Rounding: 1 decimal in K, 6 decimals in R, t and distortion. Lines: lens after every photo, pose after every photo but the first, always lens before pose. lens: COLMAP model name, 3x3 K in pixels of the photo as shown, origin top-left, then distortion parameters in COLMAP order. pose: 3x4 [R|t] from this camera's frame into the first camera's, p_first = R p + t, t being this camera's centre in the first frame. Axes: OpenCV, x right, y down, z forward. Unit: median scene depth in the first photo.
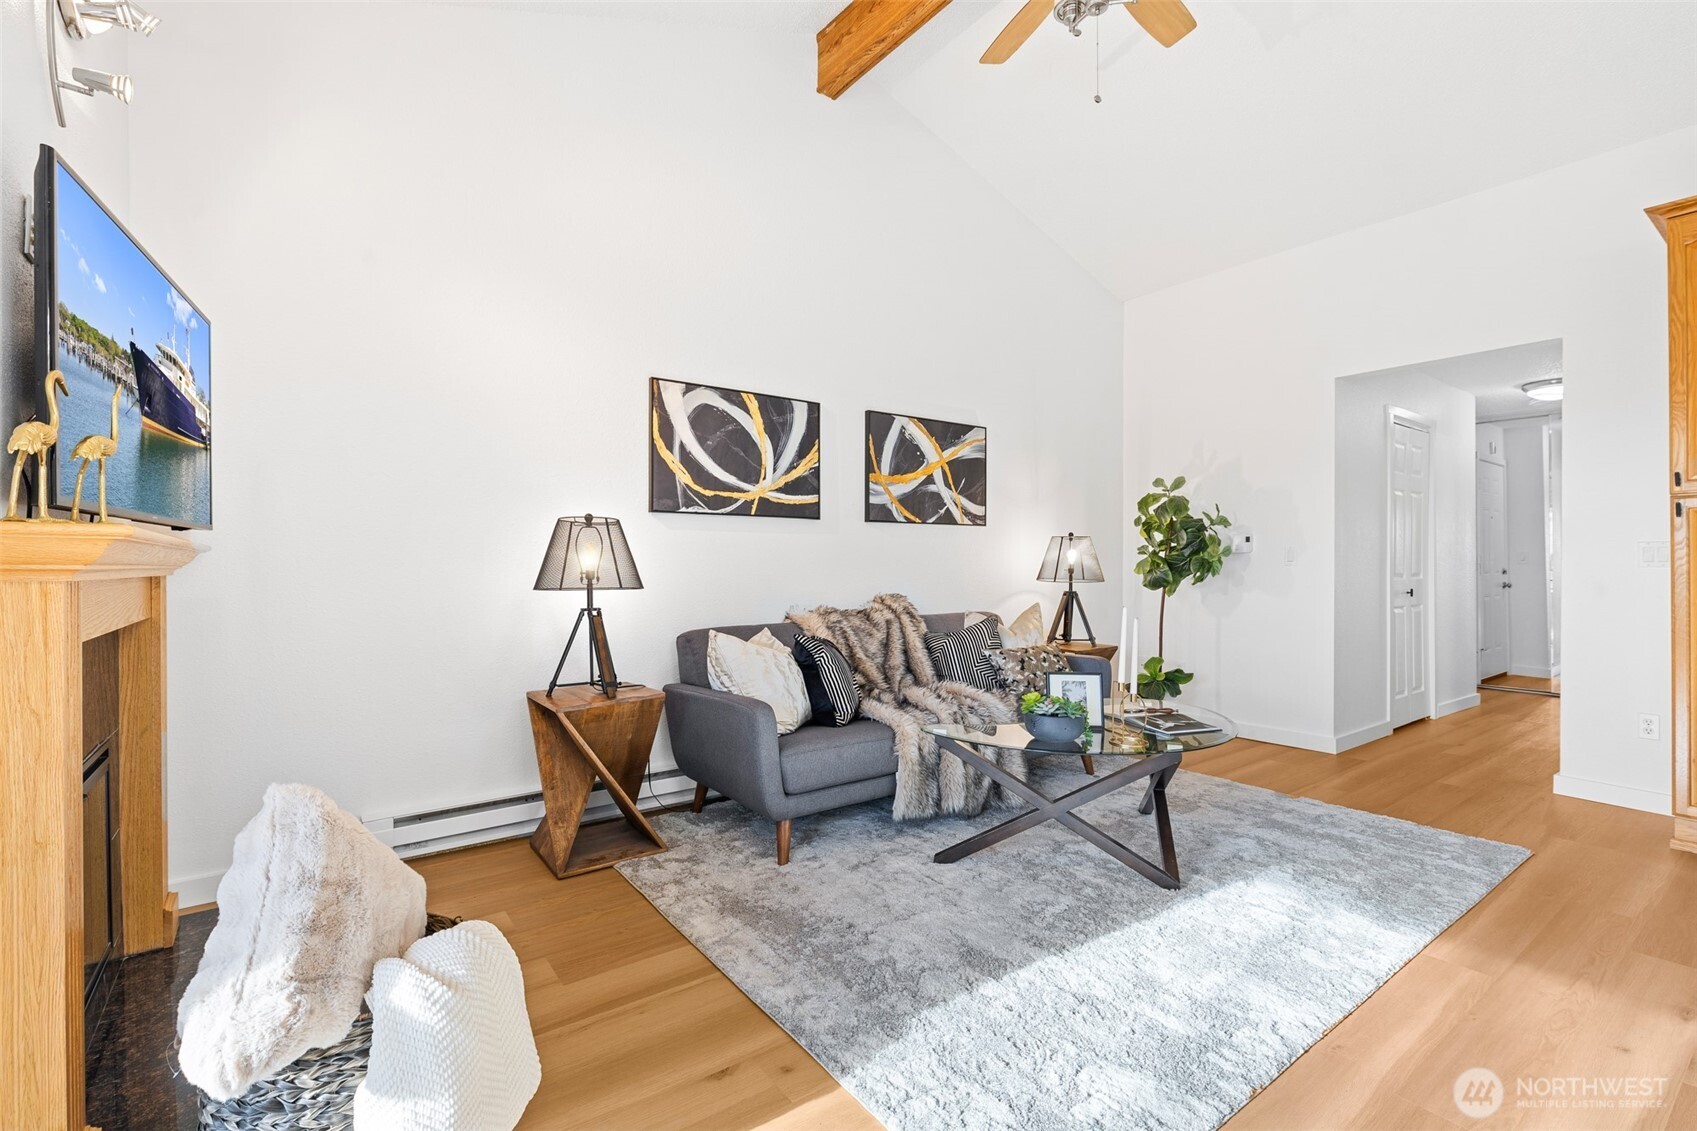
lens RADIAL K [[761.7, 0, 855.5], [0, 761.7, 561.5], [0, 0, 1]] dist [0.000349, -0.001545]
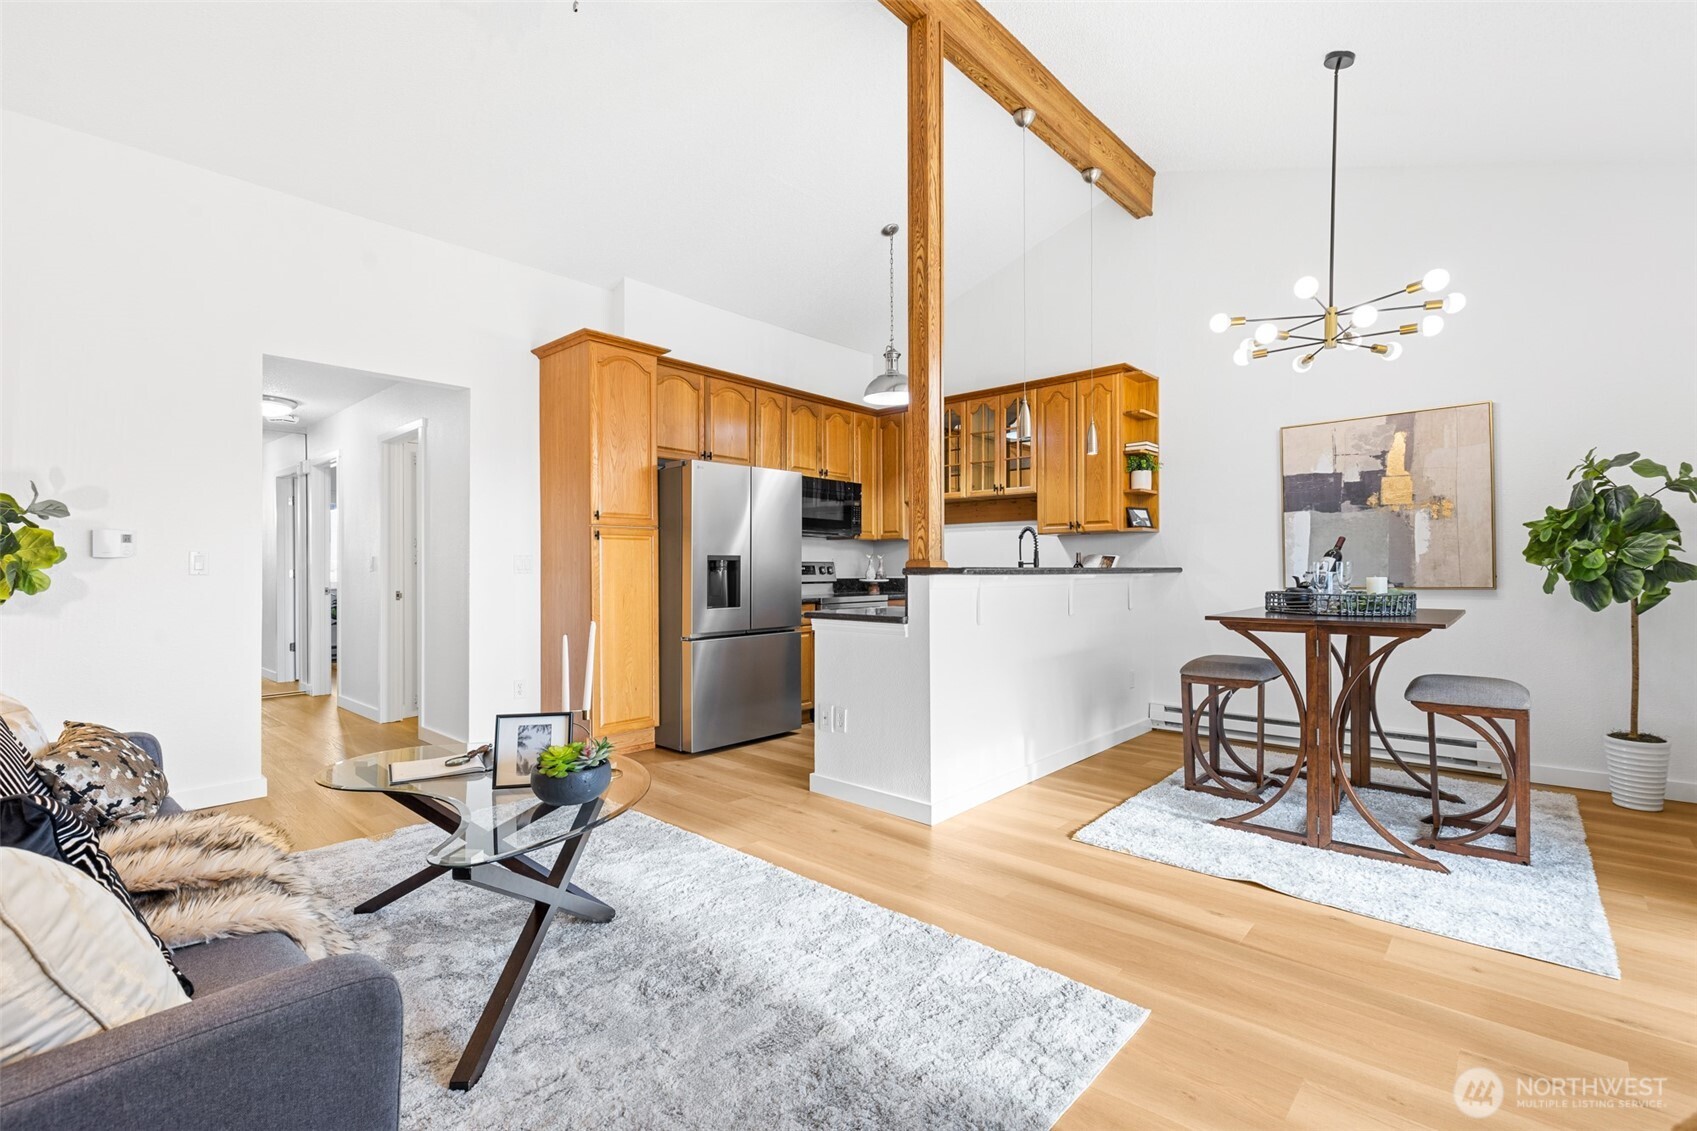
lens RADIAL K [[761.7, 0, 844.0], [0, 761.7, 568.7], [0, 0, 1]] dist [0.000349, -0.001545]
pose [[-0.191646, 0.002701, 0.981460, -0.399408], [0.000247, 0.999996, -0.002704, 0.001730], [-0.981464, -0.000276, -0.191646, 0.641291]]
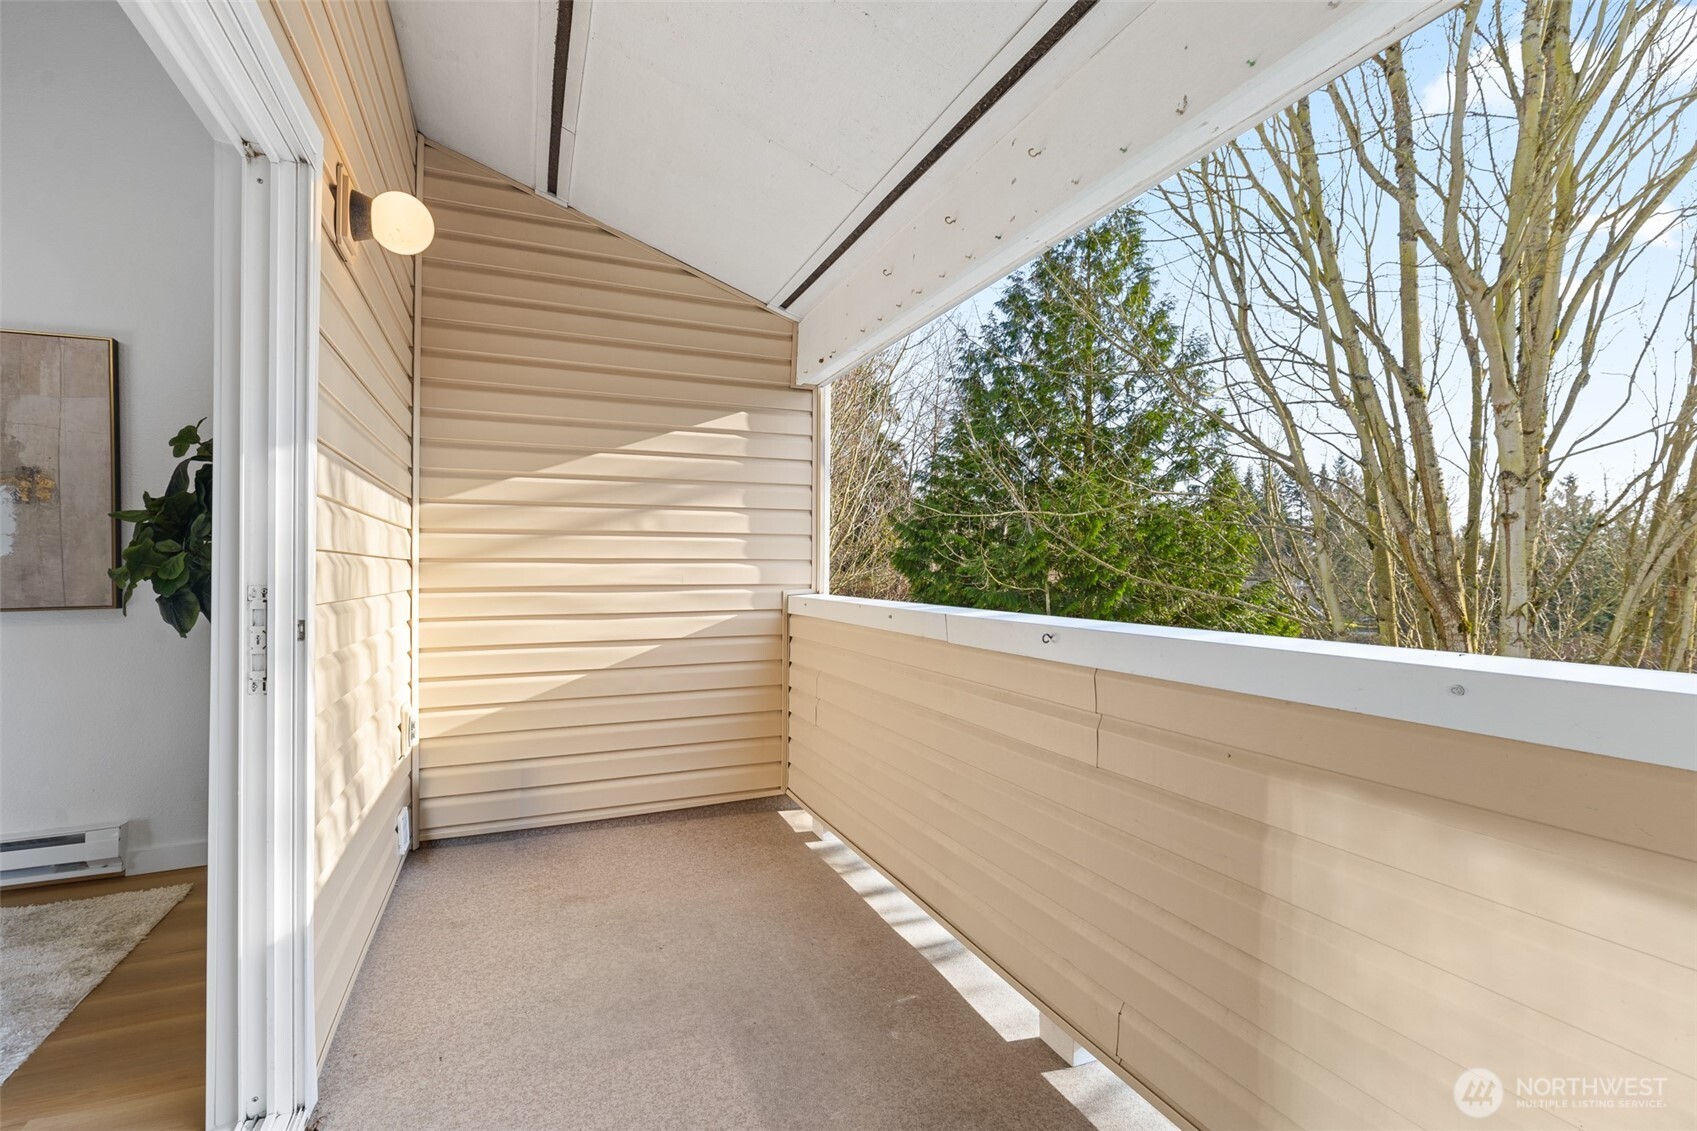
lens RADIAL K [[761.7, 0, 853.0], [0, 761.7, 571.3], [0, 0, 1]] dist [0.000349, -0.001545]
pose [[-0.973340, 0.003032, 0.229348, -0.401674], [0.001788, 0.999983, -0.005634, -0.003000], [-0.229361, -0.005074, -0.973328, 0.083304]]
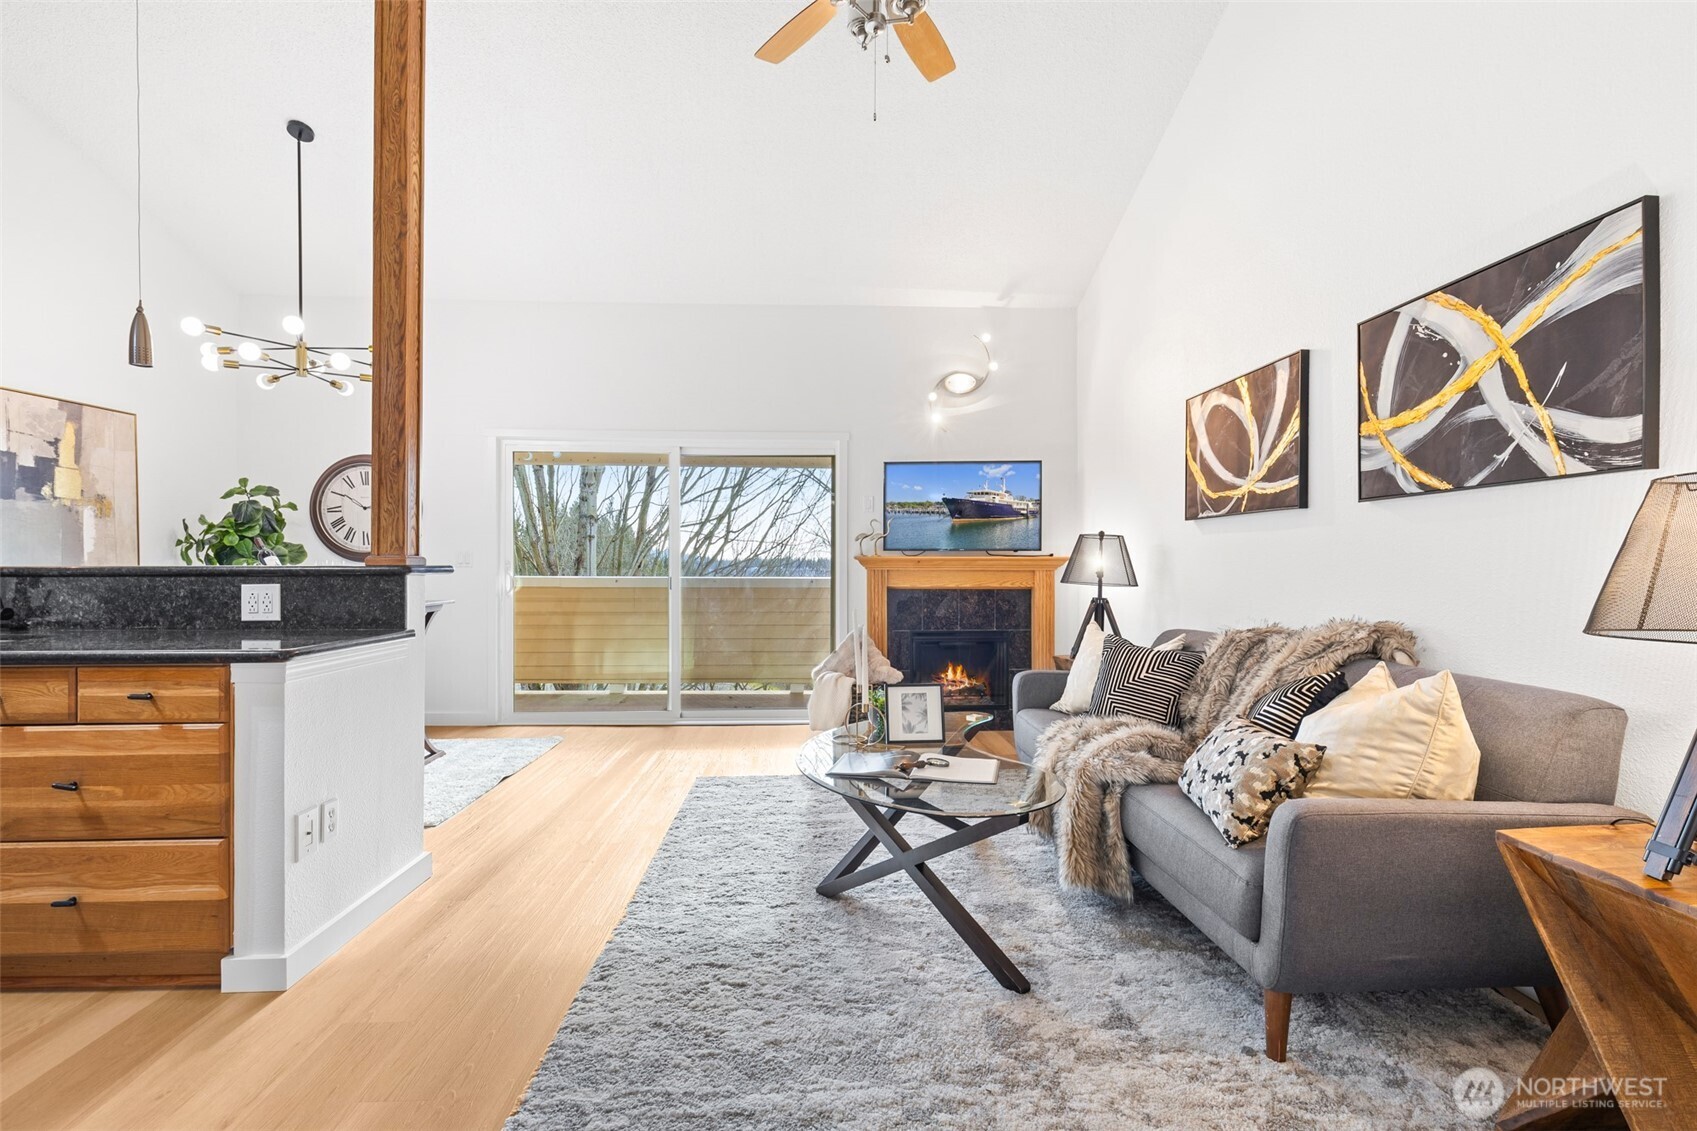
lens RADIAL K [[761.7, 0, 849.9], [0, 761.7, 571.4], [0, 0, 1]] dist [0.000349, -0.001545]
pose [[-0.561035, 0.010708, -0.827722, 0.873940], [0.002847, 0.999935, 0.011006, -0.003442], [0.827787, 0.003819, -0.561030, 1.137517]]
